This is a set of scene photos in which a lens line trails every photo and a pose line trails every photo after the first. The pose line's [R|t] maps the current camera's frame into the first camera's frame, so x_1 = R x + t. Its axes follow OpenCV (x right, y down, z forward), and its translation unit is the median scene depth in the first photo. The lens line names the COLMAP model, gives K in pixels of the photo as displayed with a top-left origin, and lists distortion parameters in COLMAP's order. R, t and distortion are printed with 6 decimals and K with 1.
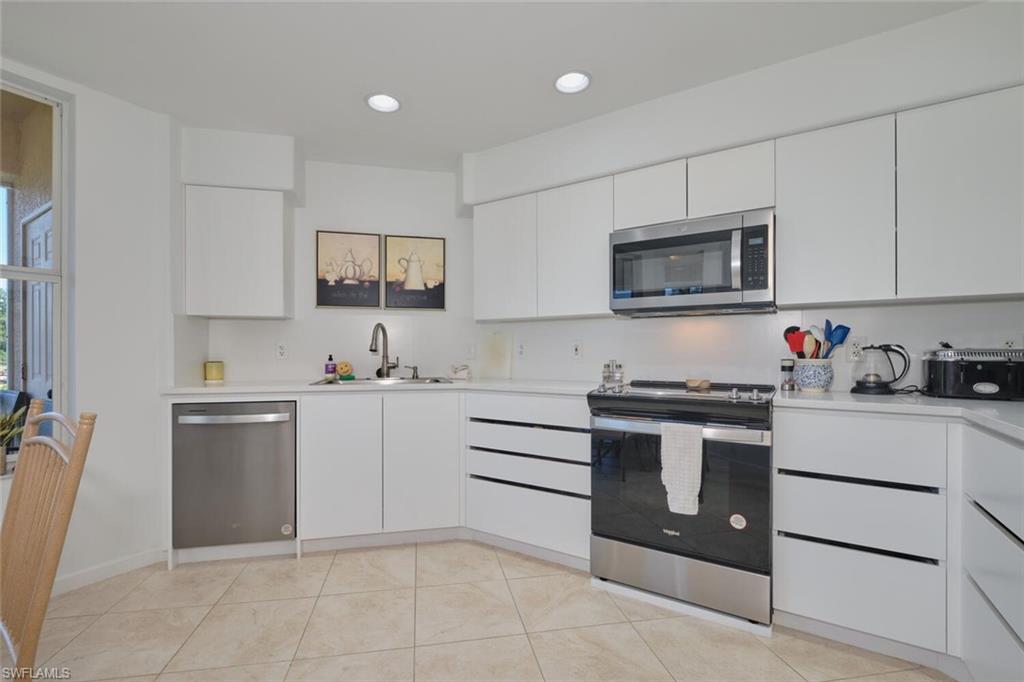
lens RADIAL K [[456.1, 0, 500.4], [0, 456.1, 351.8], [0, 0, 1]] dist [0.003294, -0.005340]
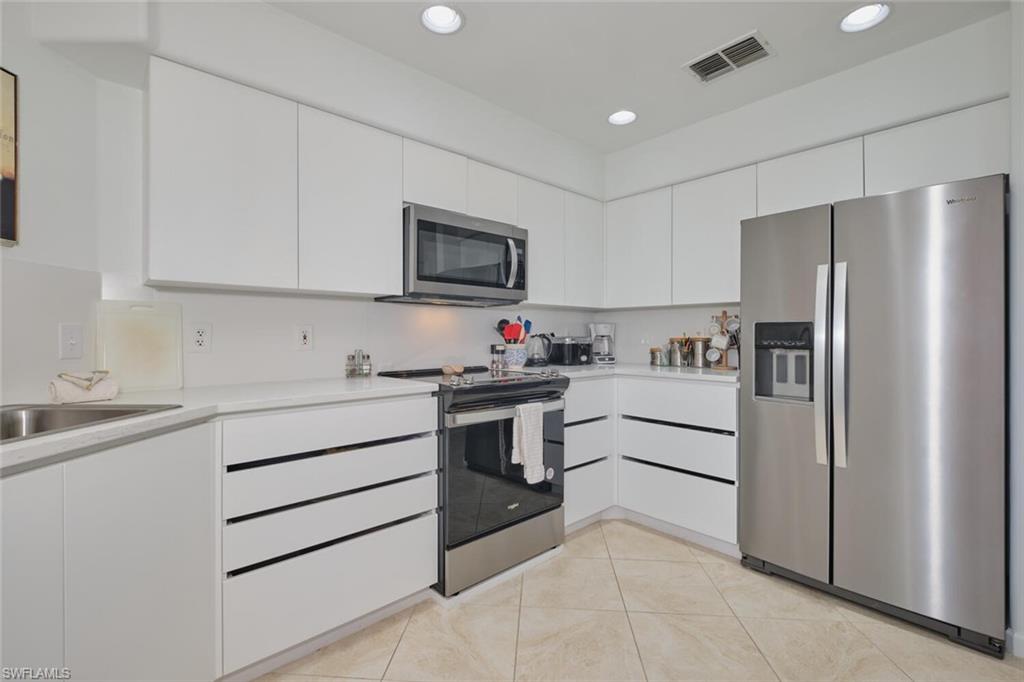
lens RADIAL K [[448.2, 0, 506.6], [0, 448.2, 335.5], [0, 0, 1]] dist [-0.004870, -0.000834]
pose [[0.252960, 0.002468, 0.967474, -0.512154], [0.004213, 0.999984, -0.003652, -0.004472], [-0.967468, 0.005000, 0.252946, 0.577875]]
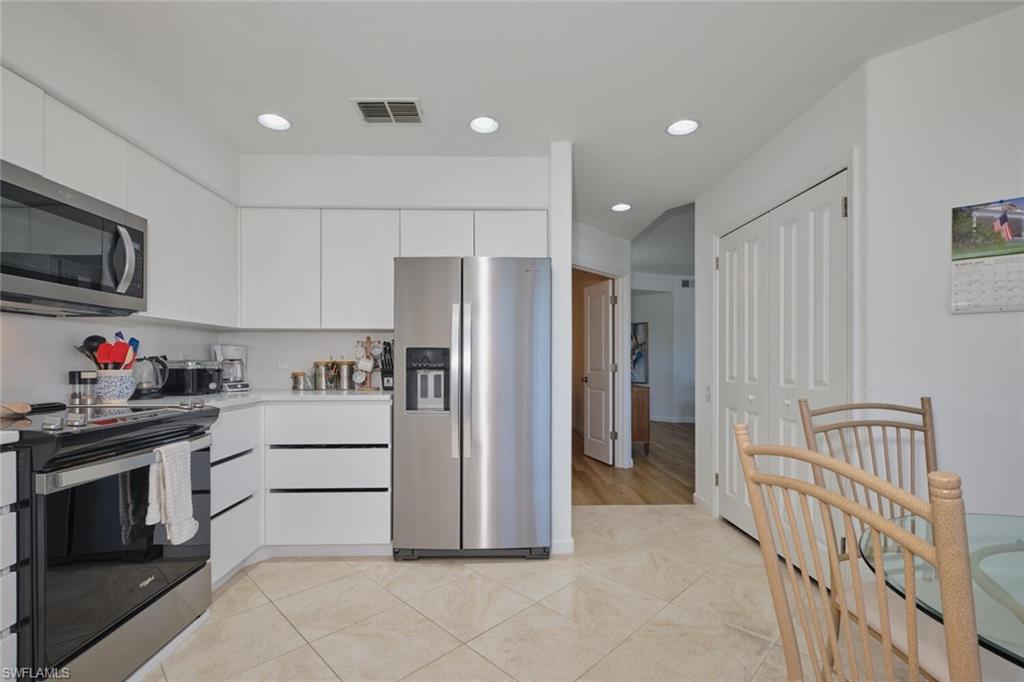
lens RADIAL K [[448.2, 0, 507.3], [0, 448.2, 365.0], [0, 0, 1]] dist [-0.004870, -0.000834]
pose [[-0.572297, -0.003572, 0.820039, -0.509994], [0.006110, 0.999944, 0.008619, 0.001413], [-0.820024, 0.009943, -0.572243, 0.717315]]
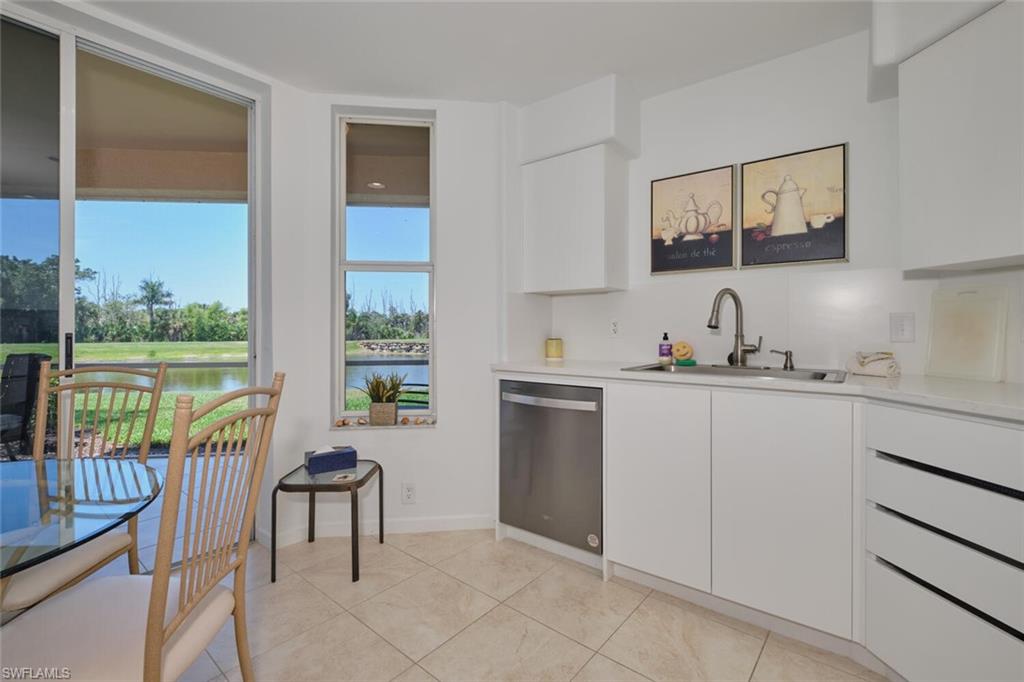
lens RADIAL K [[456.1, 0, 504.9], [0, 456.1, 329.4], [0, 0, 1]] dist [0.003294, -0.005340]
pose [[0.636656, -0.000310, -0.771148, 0.072824], [-0.001138, 0.999998, -0.001342, 0.002424], [0.771147, 0.001732, 0.636655, 0.329197]]
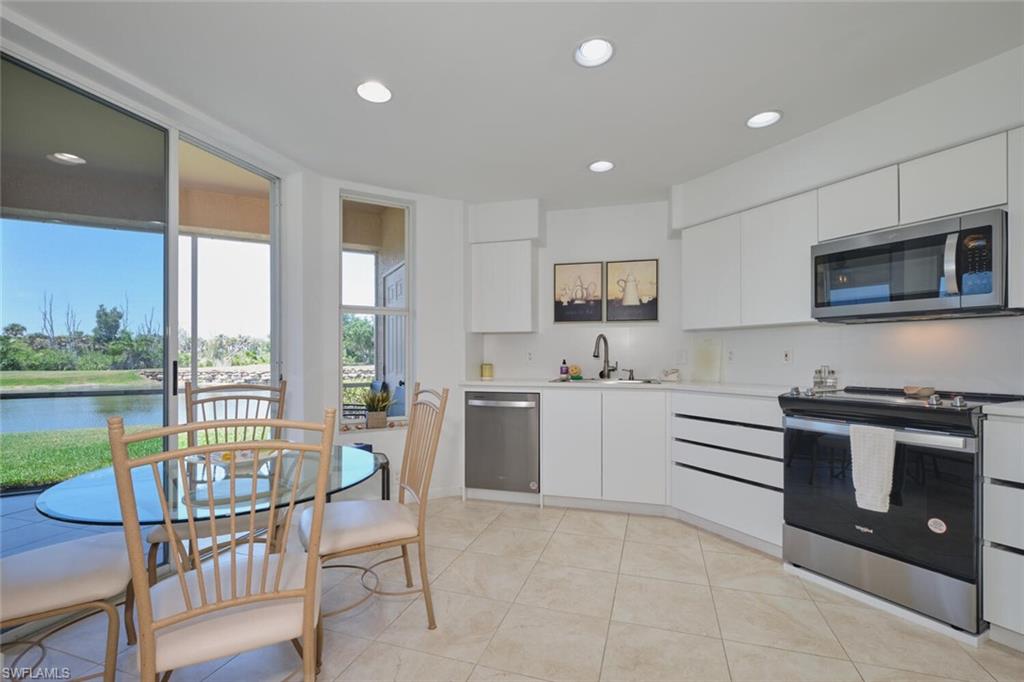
lens RADIAL K [[456.1, 0, 507.6], [0, 456.1, 357.1], [0, 0, 1]] dist [0.003294, -0.005340]
pose [[0.880756, 0.001284, -0.473568, 0.114251], [-0.000937, 0.999999, 0.000968, -0.002243], [0.473569, -0.000409, 0.880757, -0.248222]]
